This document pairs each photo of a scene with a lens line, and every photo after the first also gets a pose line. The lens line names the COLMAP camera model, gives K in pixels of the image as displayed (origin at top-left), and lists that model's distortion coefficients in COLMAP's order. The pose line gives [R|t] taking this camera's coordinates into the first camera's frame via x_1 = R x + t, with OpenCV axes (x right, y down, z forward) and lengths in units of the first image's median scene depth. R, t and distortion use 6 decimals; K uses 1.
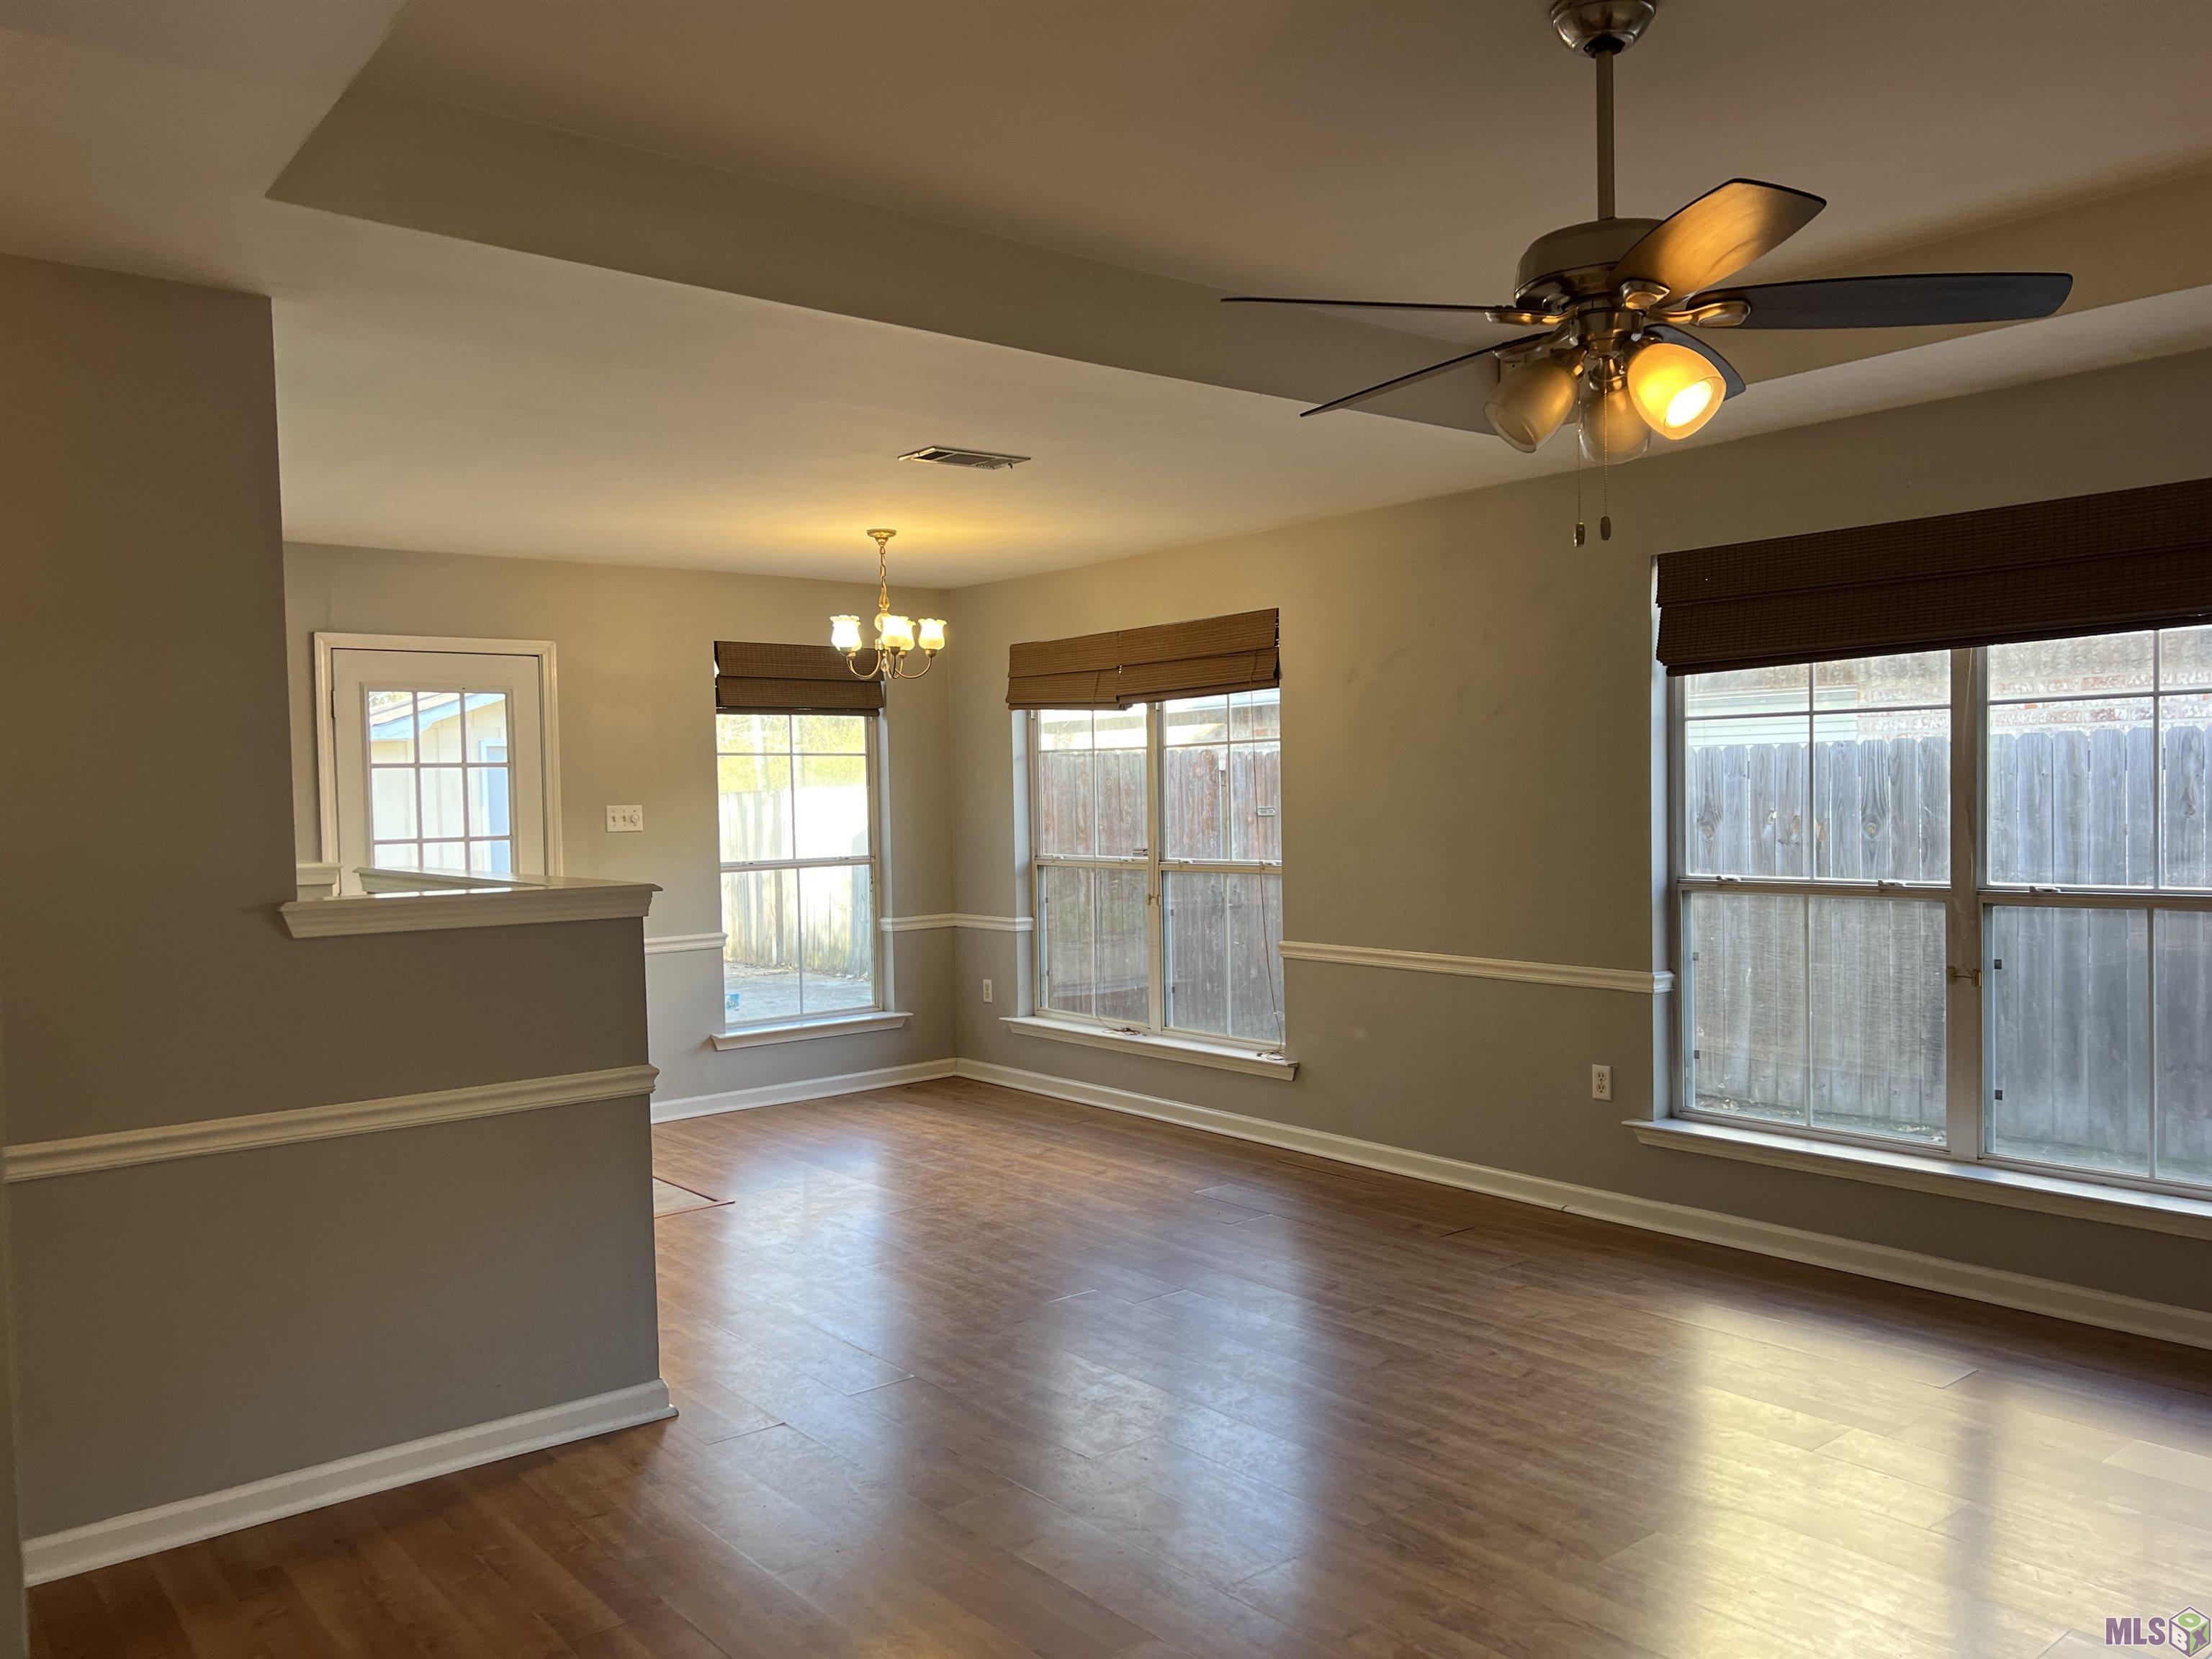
lens RADIAL K [[1676.4, 0, 1115.3], [0, 1676.4, 857.3], [0, 0, 1]] dist [0.027019, -0.010137]
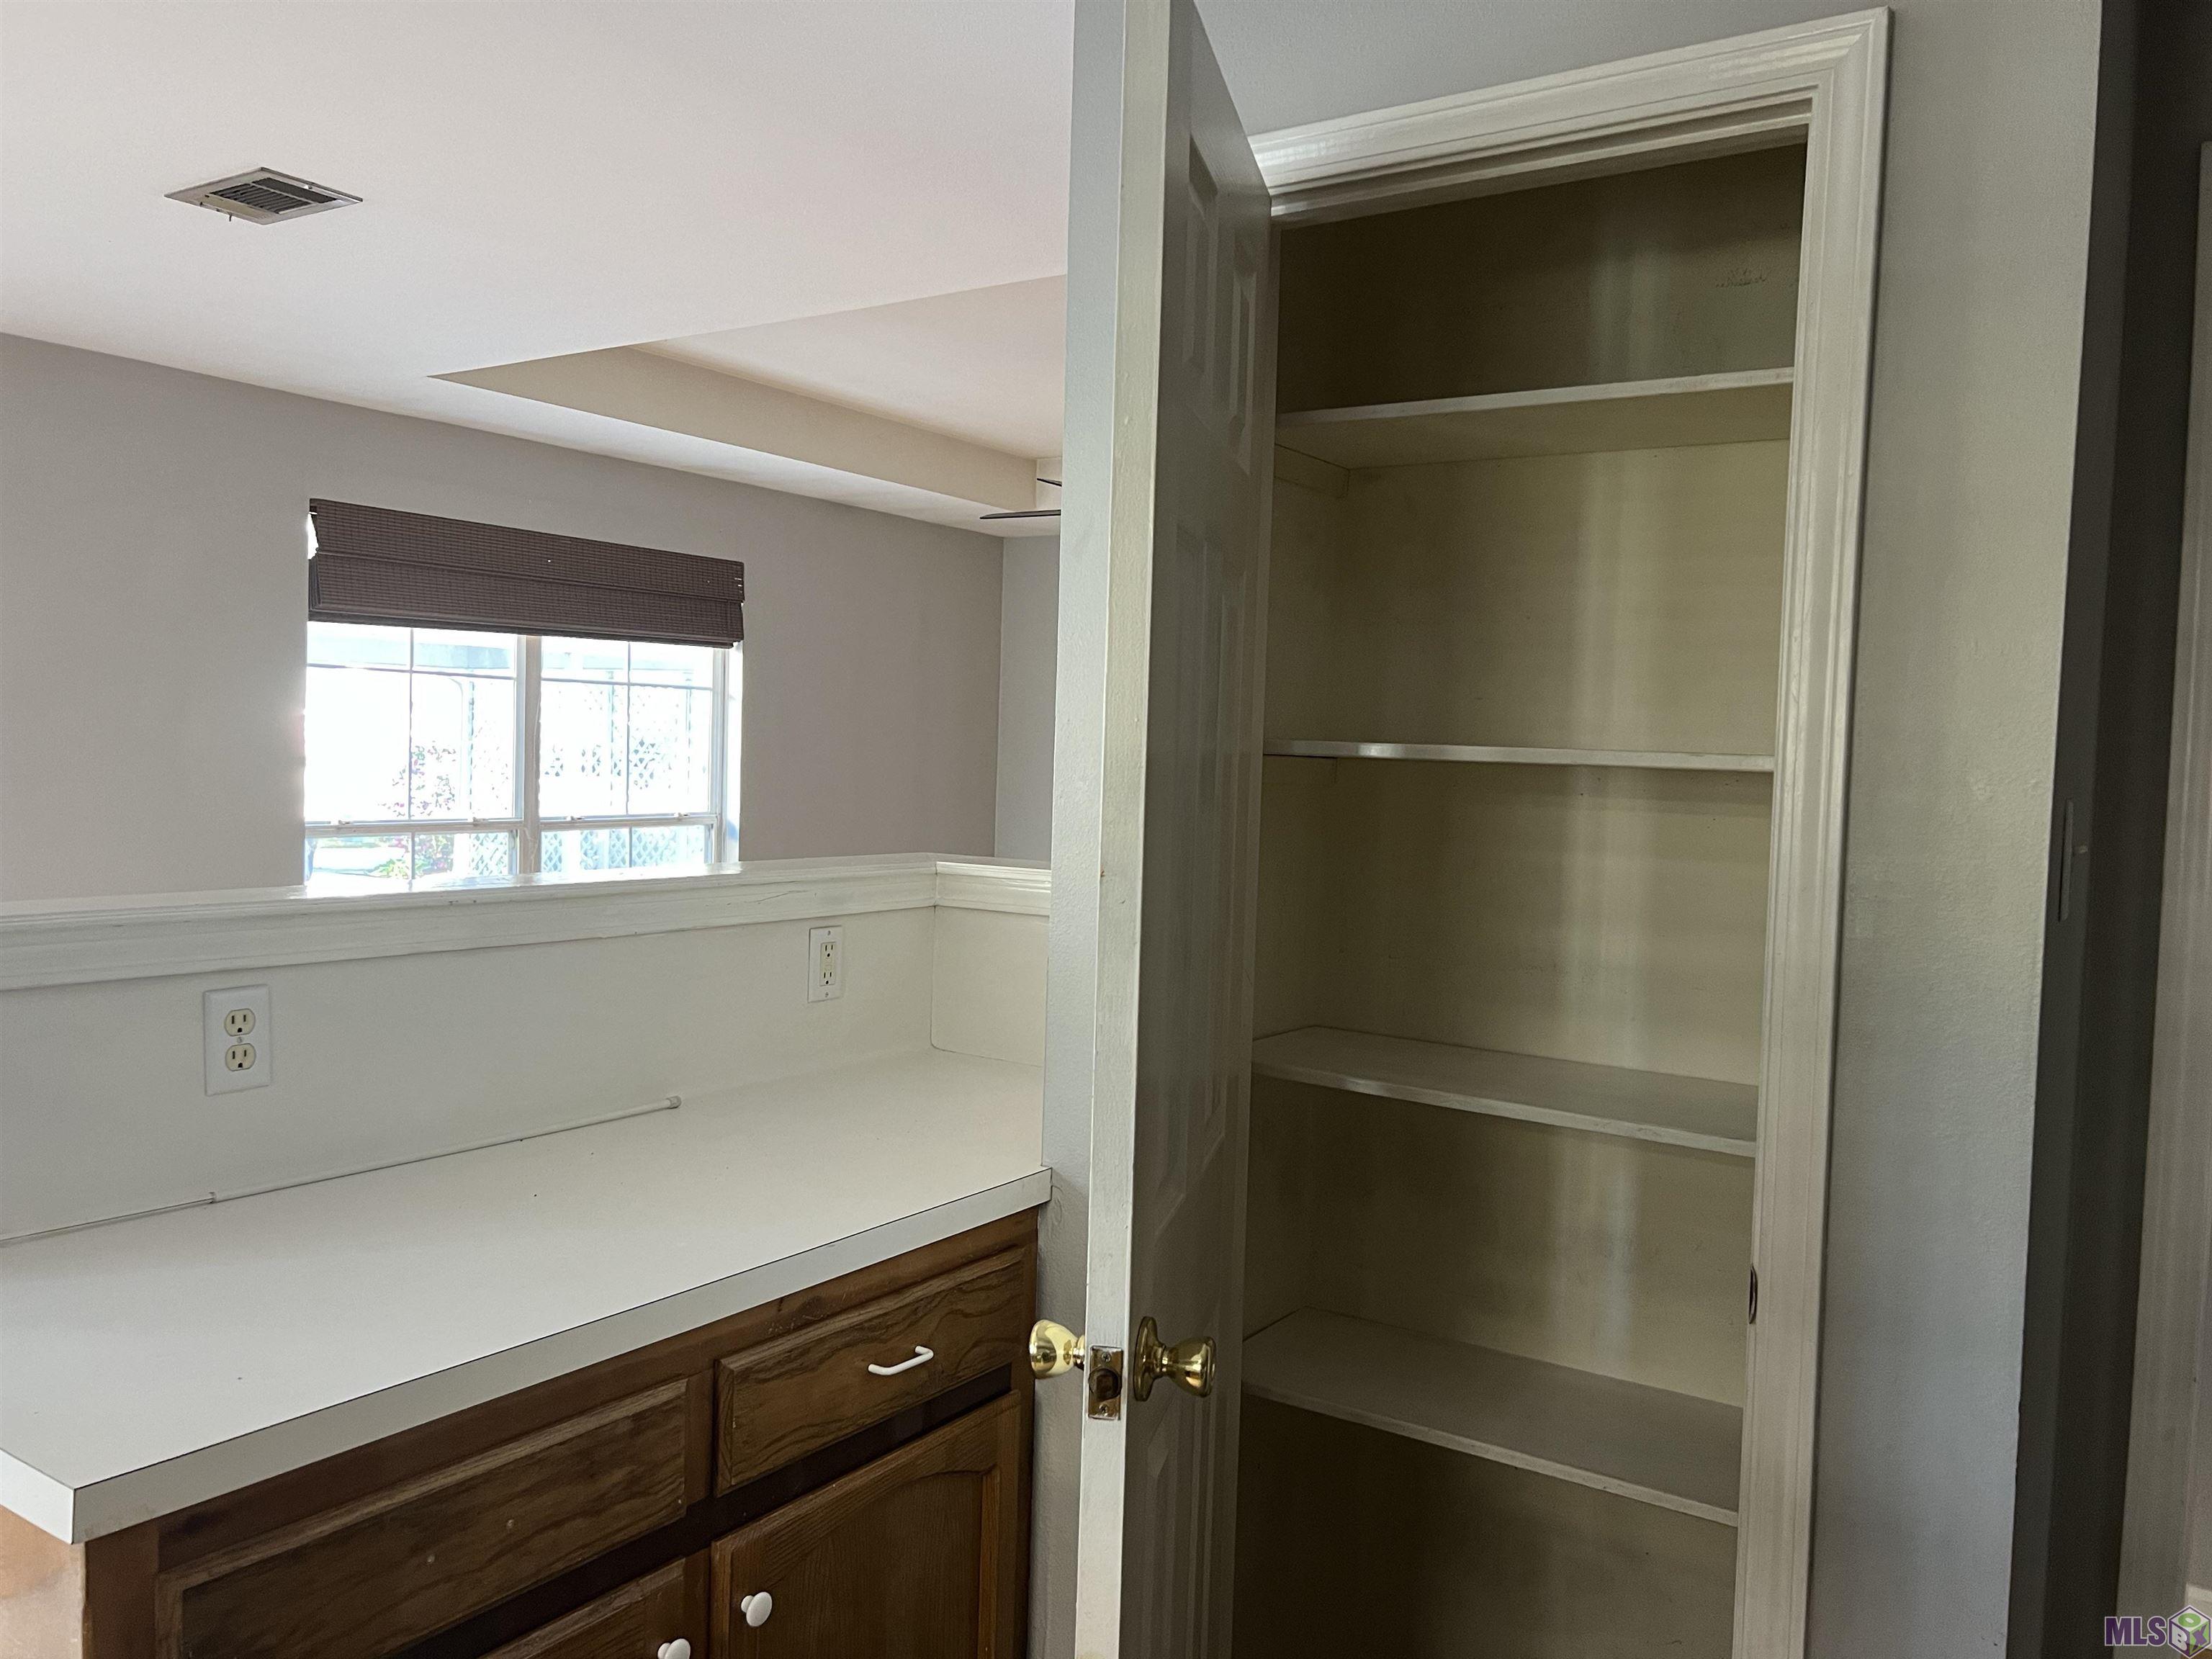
lens RADIAL K [[1676.4, 0, 1115.3], [0, 1676.4, 857.3], [0, 0, 1]] dist [0.027019, -0.010137]
pose [[-0.287808, -0.058971, 0.955871, -0.889737], [0.006712, 0.997954, 0.063588, -0.030788], [-0.957665, 0.024717, -0.286823, 0.959290]]
